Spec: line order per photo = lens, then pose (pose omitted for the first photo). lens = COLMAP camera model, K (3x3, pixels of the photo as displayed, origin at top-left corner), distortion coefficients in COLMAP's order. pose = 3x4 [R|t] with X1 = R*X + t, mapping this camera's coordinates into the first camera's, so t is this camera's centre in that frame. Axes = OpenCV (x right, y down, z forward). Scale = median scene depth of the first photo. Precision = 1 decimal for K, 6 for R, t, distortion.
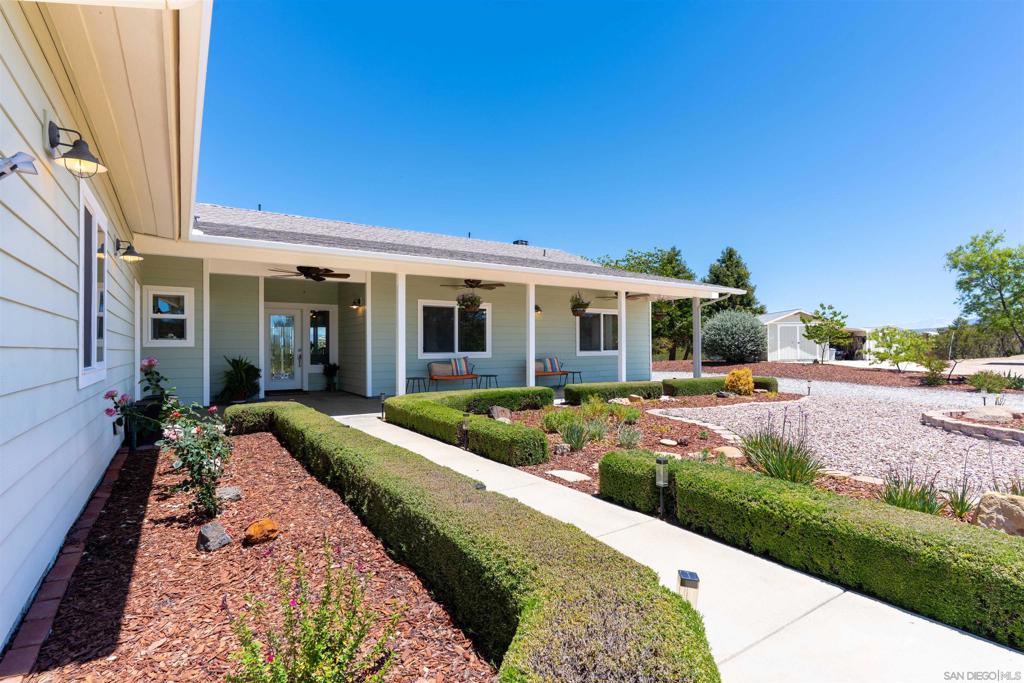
lens RADIAL K [[497.5, 0, 503.7], [0, 497.5, 340.6], [0, 0, 1]] dist [-0.001909, 0.004010]
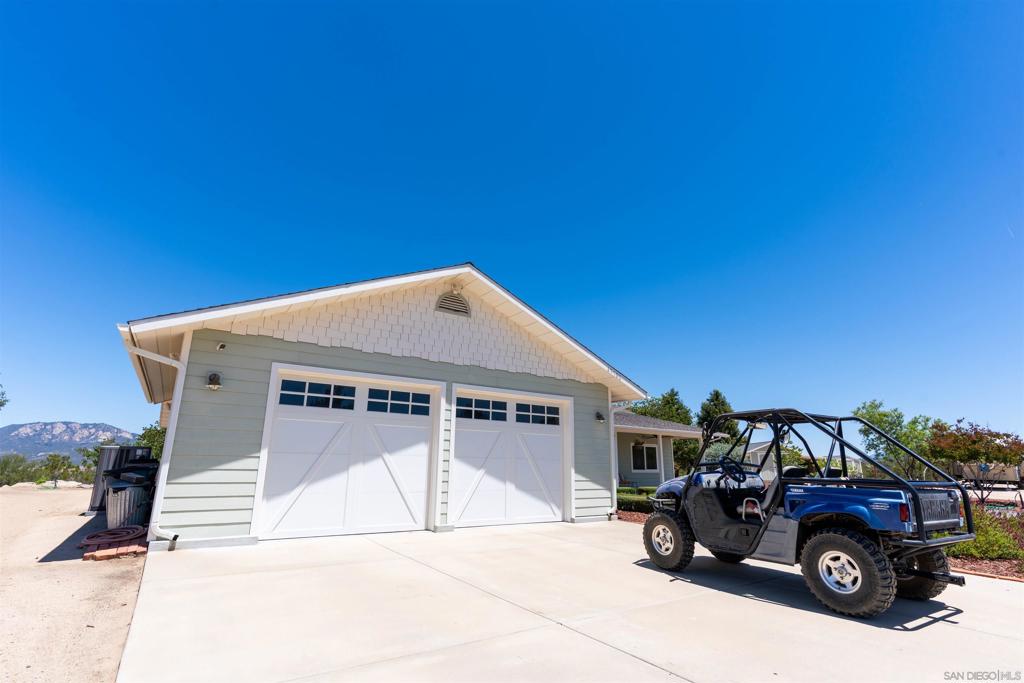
lens RADIAL K [[490.9, 0, 505.1], [0, 490.9, 344.6], [0, 0, 1]] dist [-0.009475, -0.000107]
pose [[0.999477, 0.027346, 0.017265, -0.394299], [-0.022639, 0.972857, -0.230298, 0.002955], [-0.023094, 0.229786, 0.972967, -0.841018]]
